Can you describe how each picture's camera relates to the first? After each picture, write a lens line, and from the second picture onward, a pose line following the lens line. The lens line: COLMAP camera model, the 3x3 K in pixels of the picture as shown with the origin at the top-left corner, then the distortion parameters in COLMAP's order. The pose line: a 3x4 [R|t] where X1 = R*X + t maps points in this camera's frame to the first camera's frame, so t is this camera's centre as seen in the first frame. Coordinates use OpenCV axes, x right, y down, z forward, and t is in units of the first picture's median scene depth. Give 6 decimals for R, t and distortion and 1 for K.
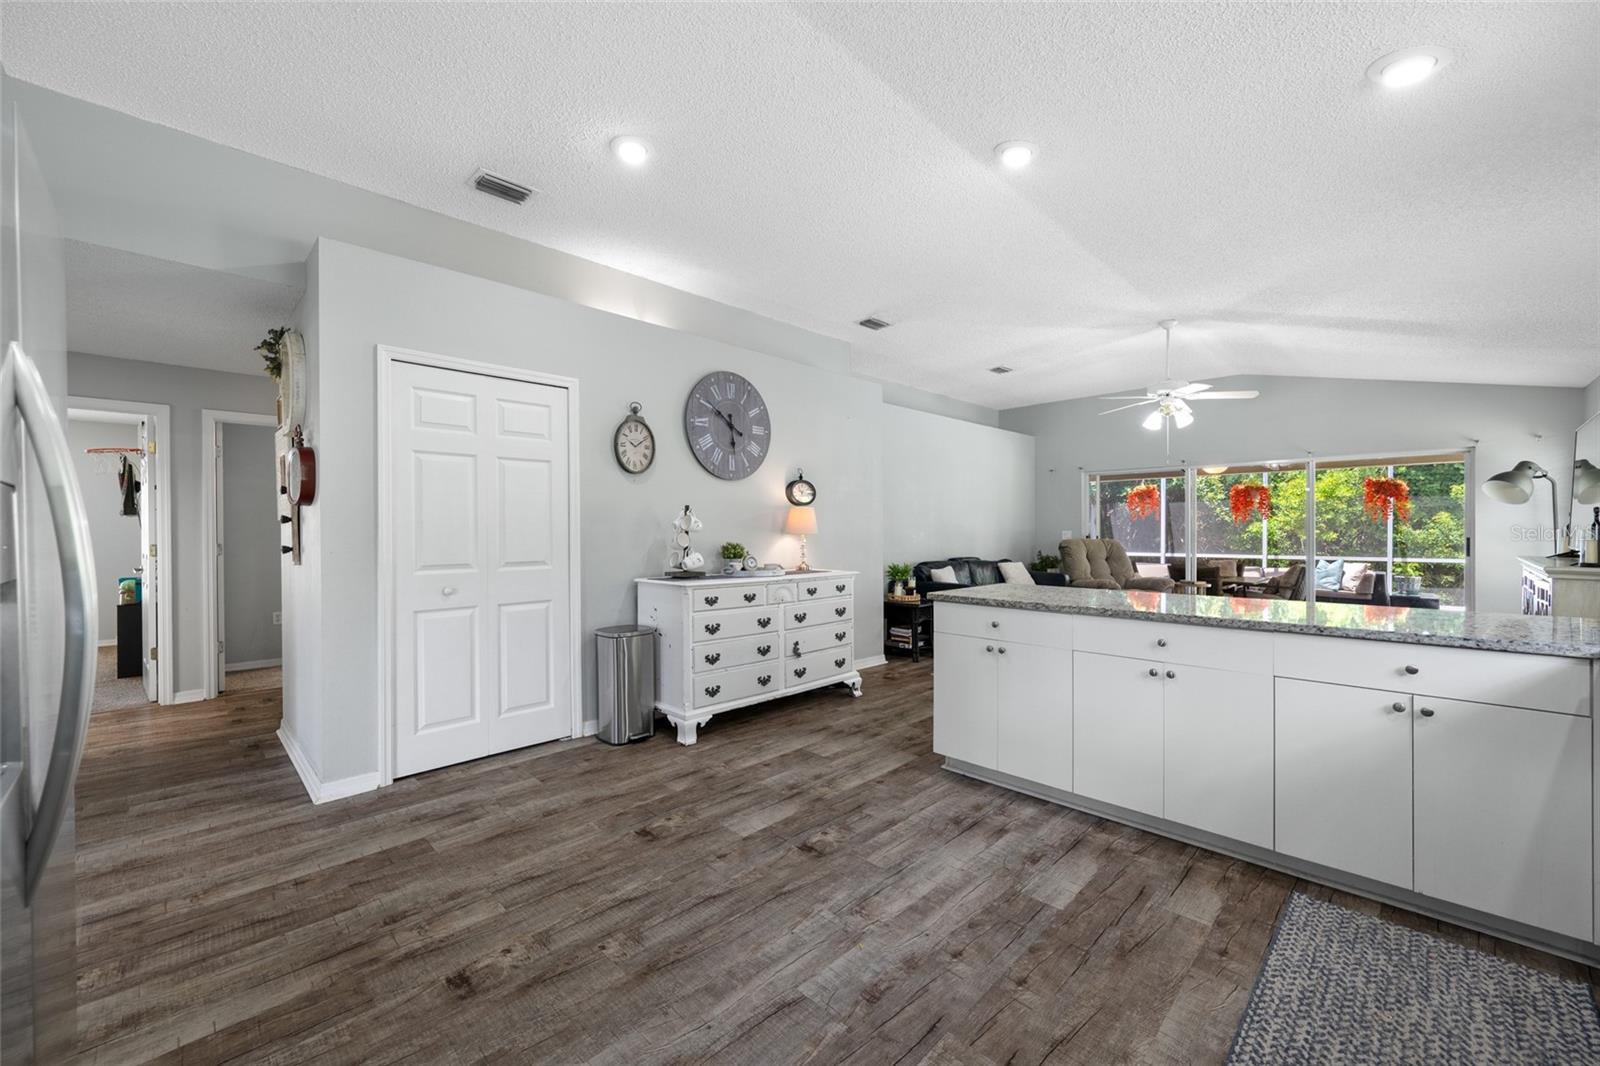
lens RADIAL K [[631.2, 0, 811.8], [0, 631.2, 534.3], [0, 0, 1]] dist [0.000739, 0.000505]
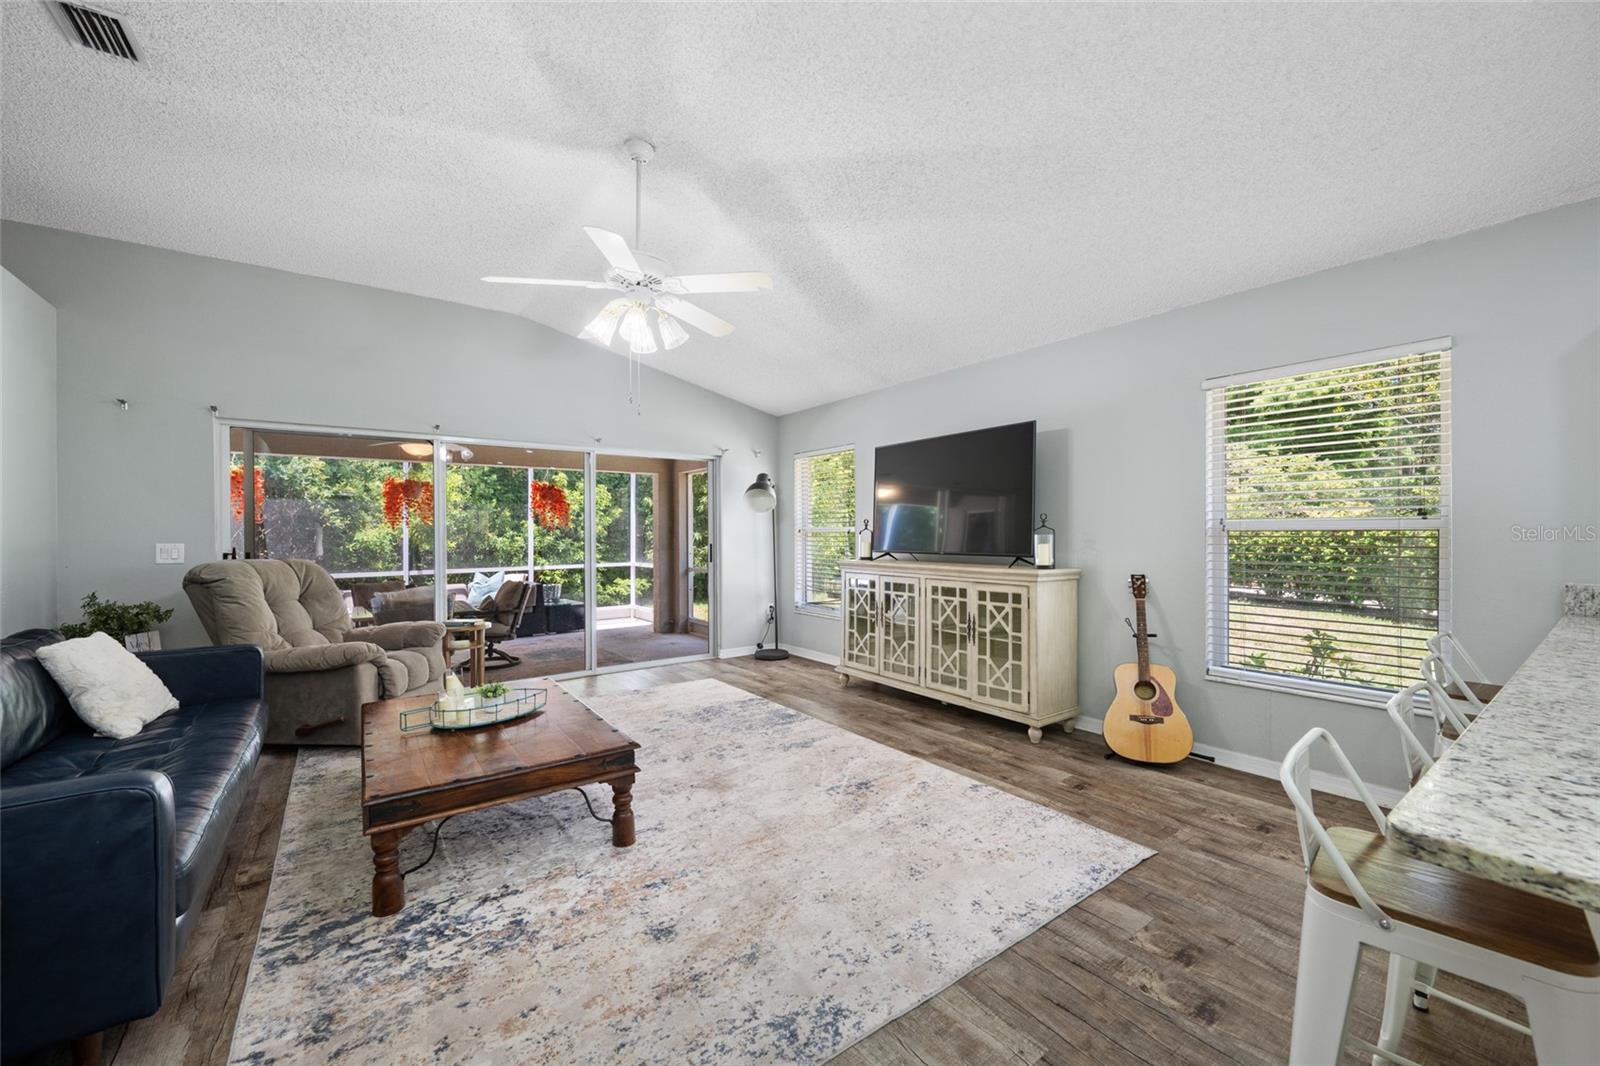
lens RADIAL K [[626.8, 0, 804.3], [0, 626.8, 534.2], [0, 0, 1]] dist [0.001046, -0.000056]
pose [[0.157105, -0.000543, 0.987582, 0.099643], [0.014940, 0.999887, -0.001827, -0.011318], [-0.987469, 0.015042, 0.157095, 1.206826]]
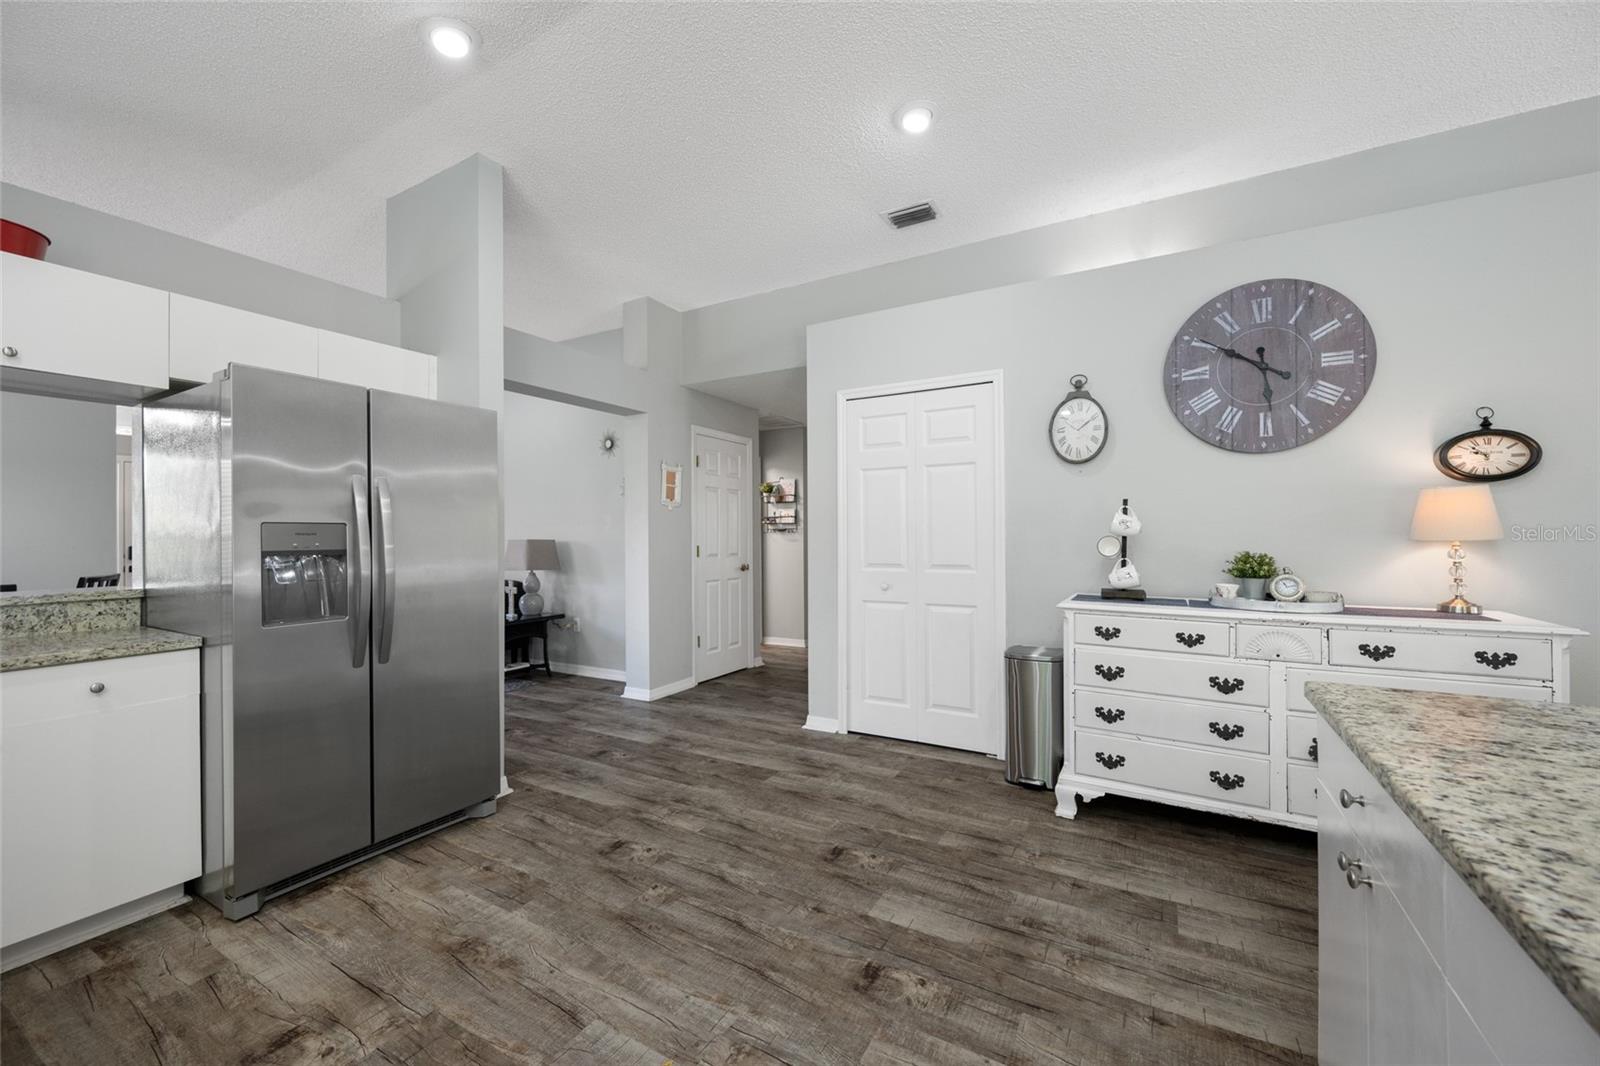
lens RADIAL K [[633.3, 0, 795.4], [0, 633.3, 530.6], [0, 0, 1]] dist [-0.000462, -0.000107]
pose [[0.244859, -0.004219, -0.969550, 0.462091], [-0.001512, 0.999988, -0.004733, -0.005917], [0.969558, 0.002625, 0.244849, 0.498829]]
